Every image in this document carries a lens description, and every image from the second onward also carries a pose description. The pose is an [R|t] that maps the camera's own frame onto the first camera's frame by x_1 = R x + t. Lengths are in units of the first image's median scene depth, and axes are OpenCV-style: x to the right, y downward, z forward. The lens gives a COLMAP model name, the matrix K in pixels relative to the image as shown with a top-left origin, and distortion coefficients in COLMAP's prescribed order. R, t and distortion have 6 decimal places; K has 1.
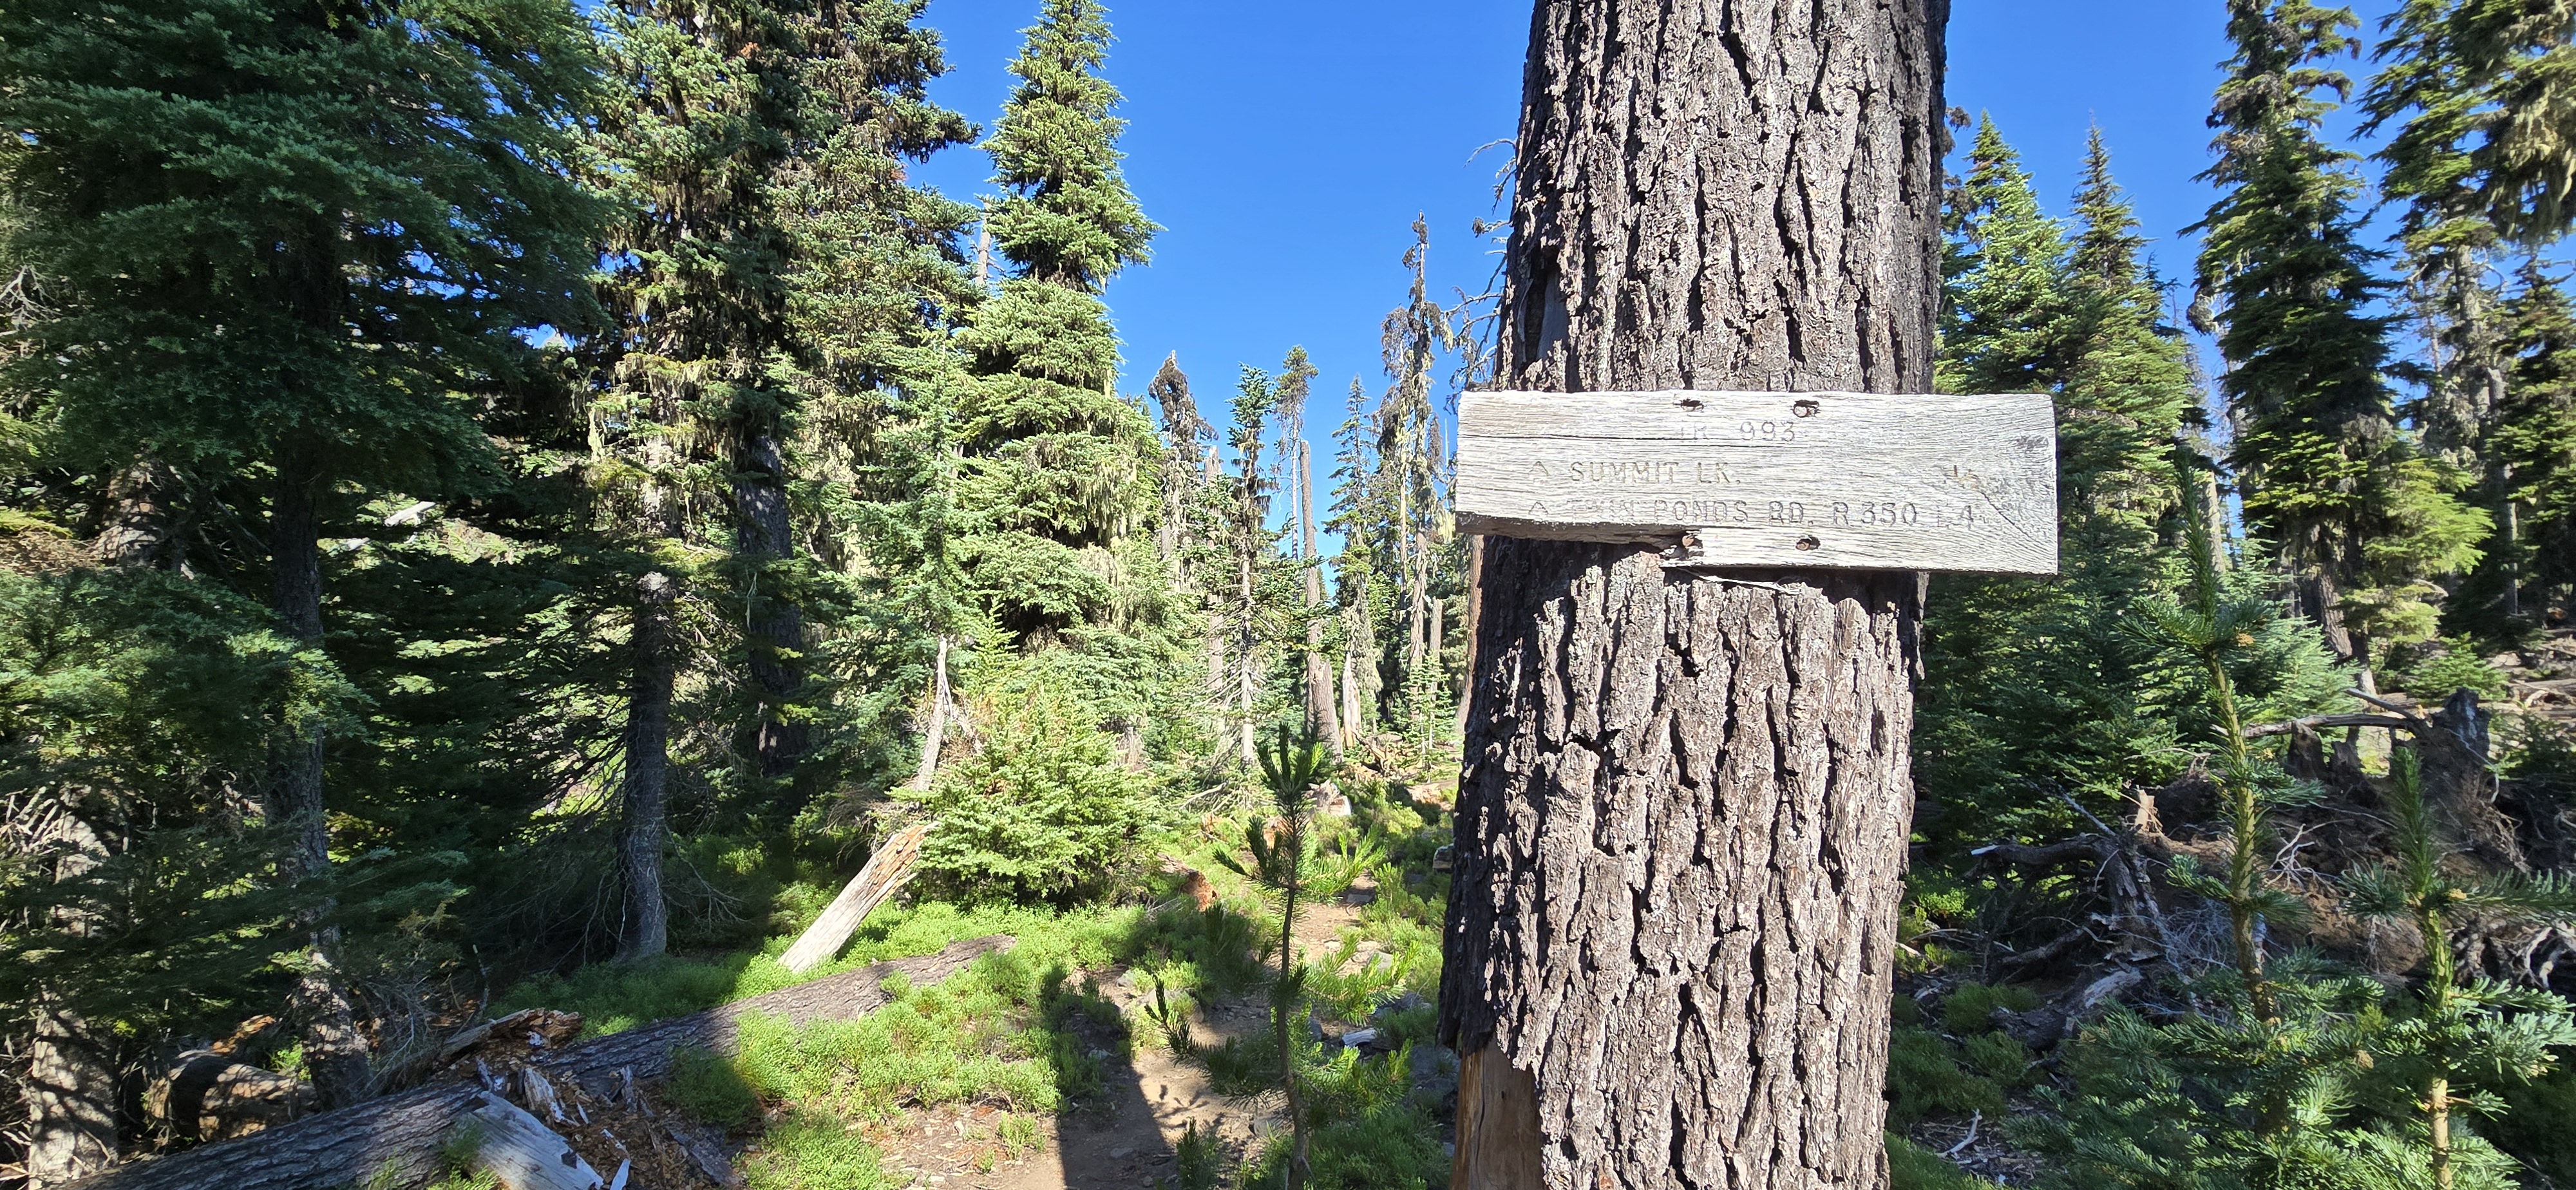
lens RADIAL K [[915.9, 0, 1293.3], [0, 915.9, 596.9], [0, 0, 1]] dist [-0.000372, -0.000011]
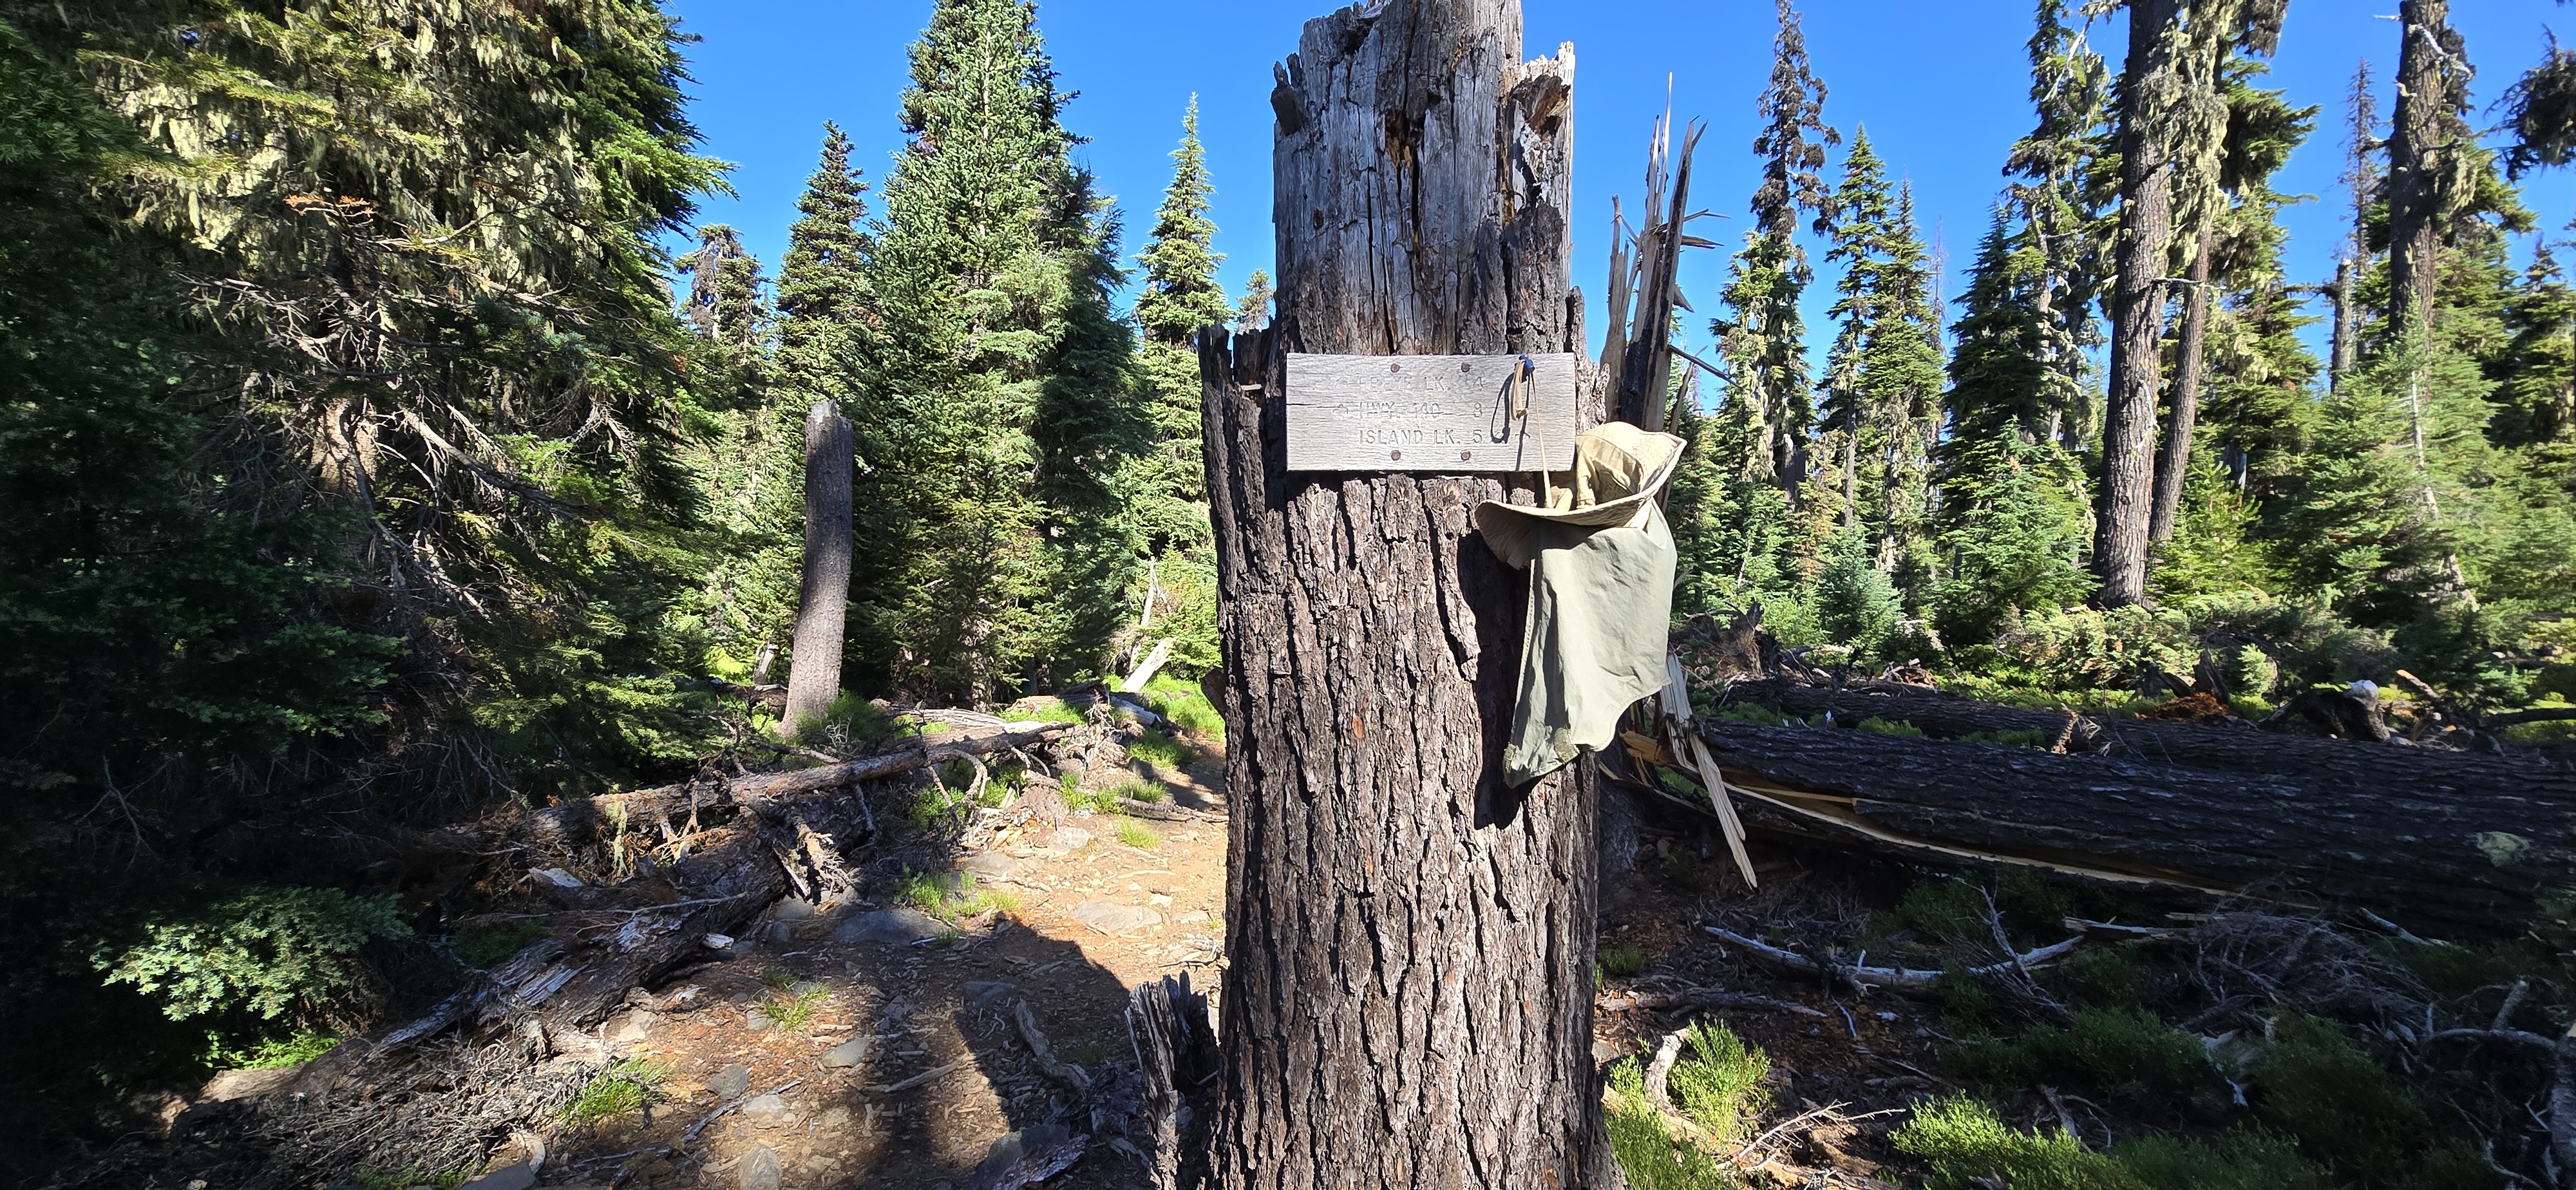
lens RADIAL K [[915.9, 0, 1283.9], [0, 915.9, 594.5], [0, 0, 1]] dist [-0.000372, -0.000011]
pose [[0.997134, 0.037510, 0.065709, -0.082525], [-0.043906, 0.994141, 0.098769, -0.030067], [-0.061619, -0.101371, 0.992939, -0.394155]]
